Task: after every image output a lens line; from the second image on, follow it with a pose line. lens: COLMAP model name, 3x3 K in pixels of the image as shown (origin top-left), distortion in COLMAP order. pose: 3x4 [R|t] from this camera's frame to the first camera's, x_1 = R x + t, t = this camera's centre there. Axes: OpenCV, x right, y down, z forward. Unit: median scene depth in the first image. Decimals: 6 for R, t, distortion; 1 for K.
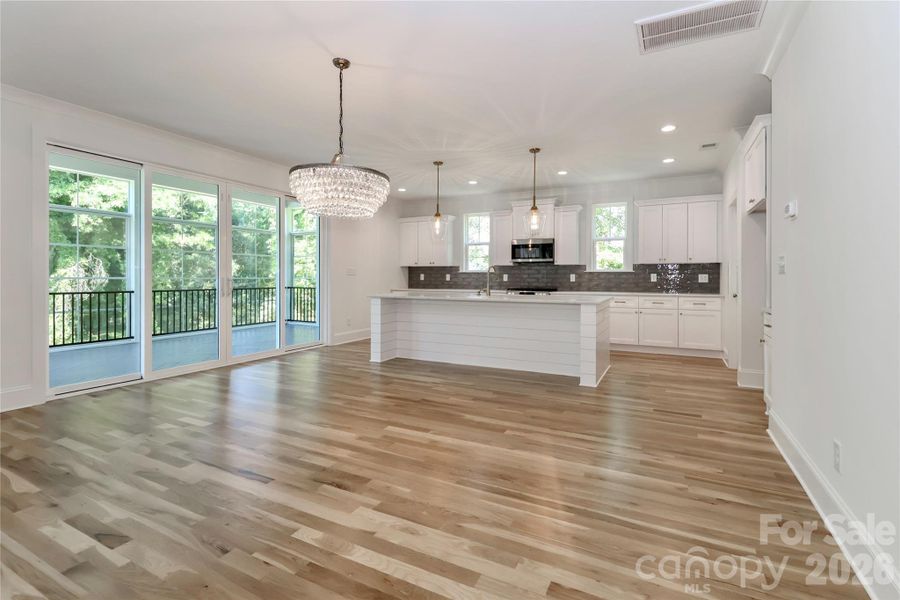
lens RADIAL K [[421.2, 0, 446.8], [0, 421.2, 278.8], [0, 0, 1]] dist [0.015343, -0.001005]
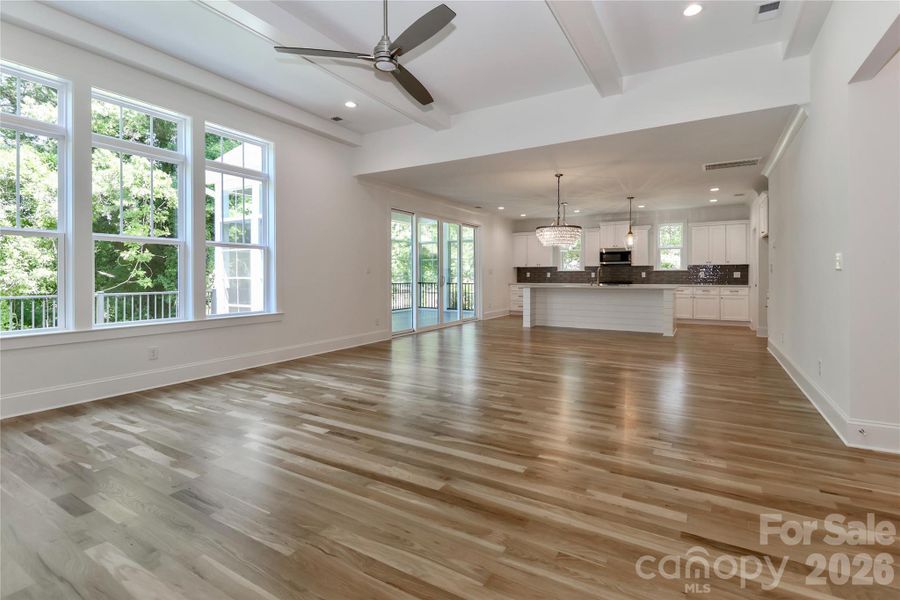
lens RADIAL K [[421.2, 0, 451.7], [0, 421.2, 273.8], [0, 0, 1]] dist [0.015343, -0.001005]
pose [[0.998567, -0.003702, -0.053387, -0.300472], [0.003325, 0.999969, -0.007153, 0.002646], [0.053411, 0.006965, 0.998548, -0.515303]]
